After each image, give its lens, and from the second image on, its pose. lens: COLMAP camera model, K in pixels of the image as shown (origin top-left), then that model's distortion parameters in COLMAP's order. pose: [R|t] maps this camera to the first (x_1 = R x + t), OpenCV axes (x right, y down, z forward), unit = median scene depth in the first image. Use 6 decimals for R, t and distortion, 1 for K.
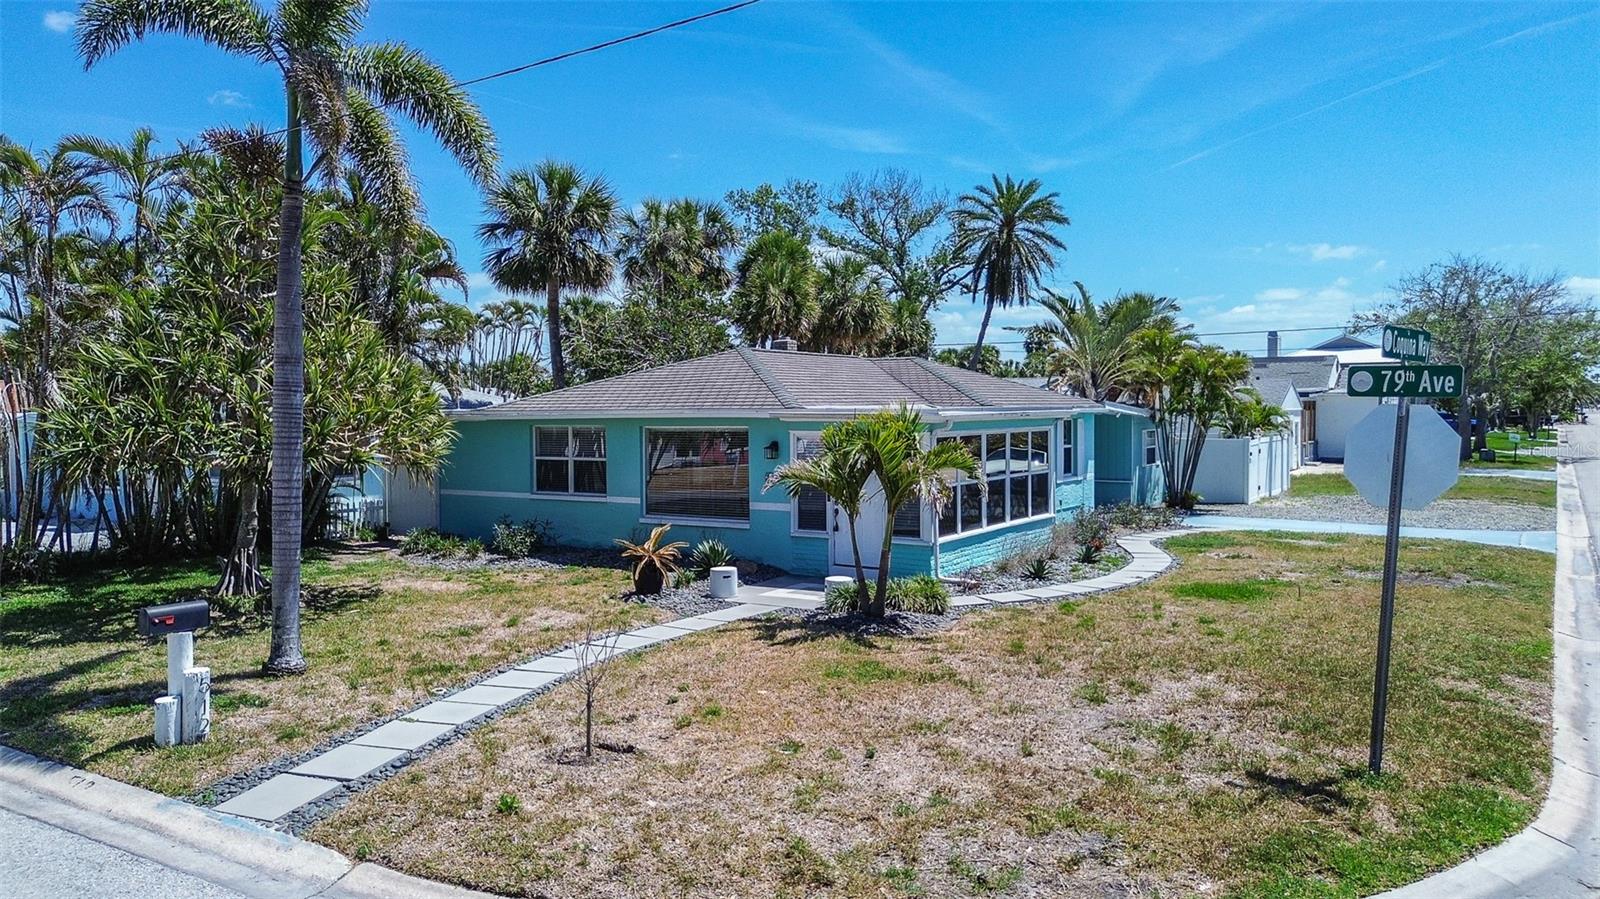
lens RADIAL K [[1143.6, 0, 800.0], [0, 1143.6, 449.5], [0, 0, 1]] dist [0.070835, -0.045890]
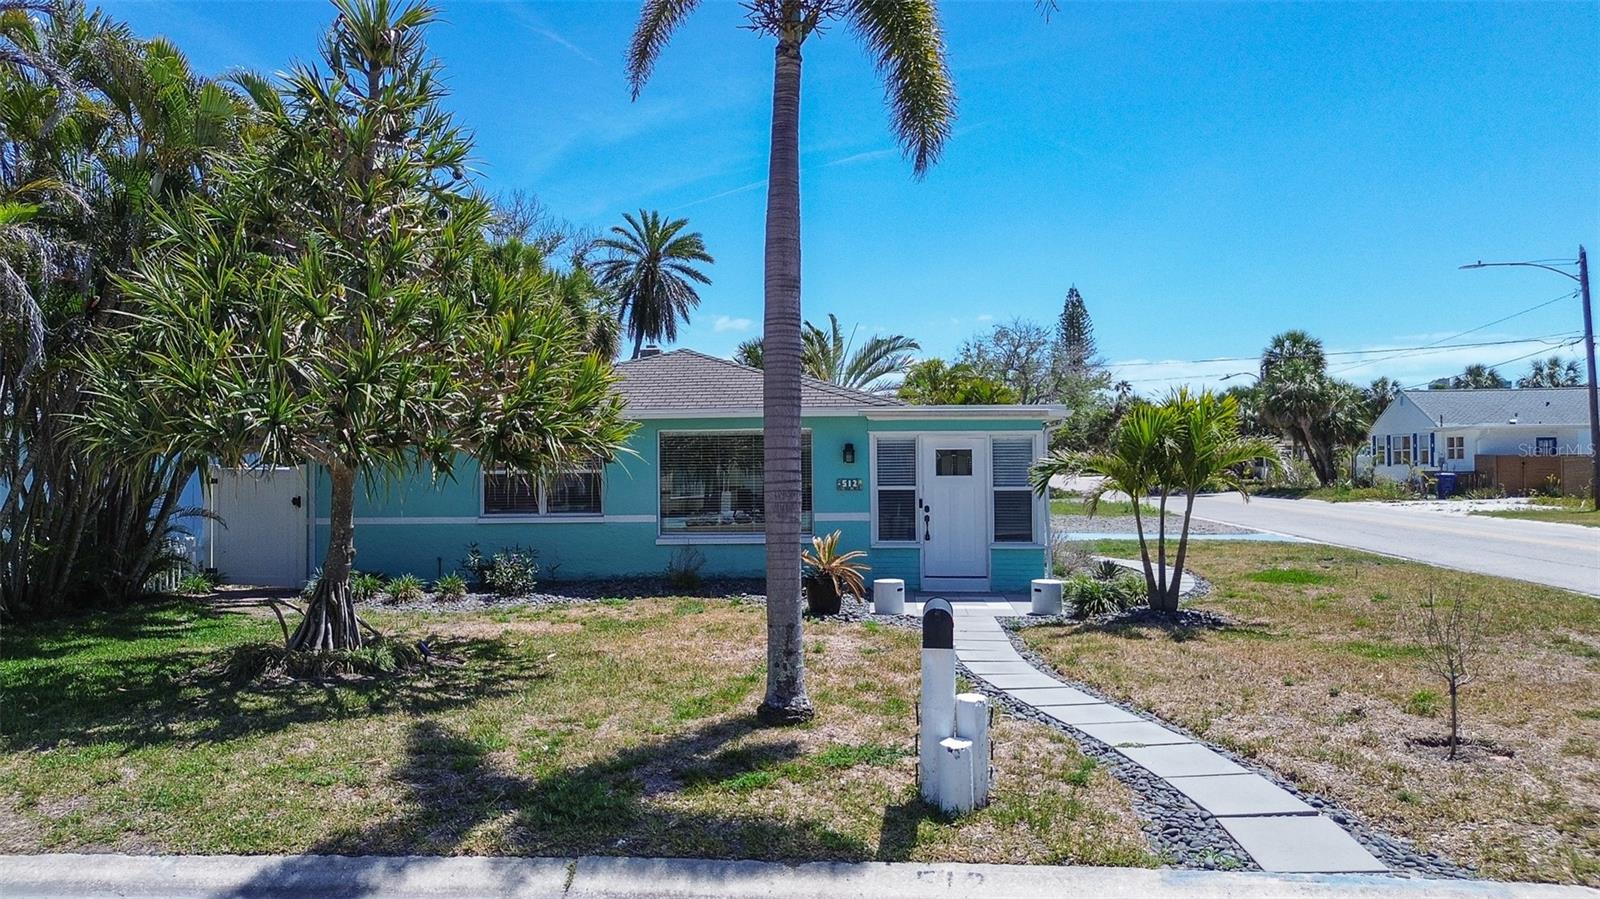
lens RADIAL K [[1143.6, 0, 800.0], [0, 1143.6, 449.5], [0, 0, 1]] dist [0.070835, -0.045890]
pose [[0.894996, 0.001756, 0.446071, -0.377730], [0.018898, 0.998945, -0.041849, 0.028099], [-0.445674, 0.045885, 0.894019, 0.175834]]
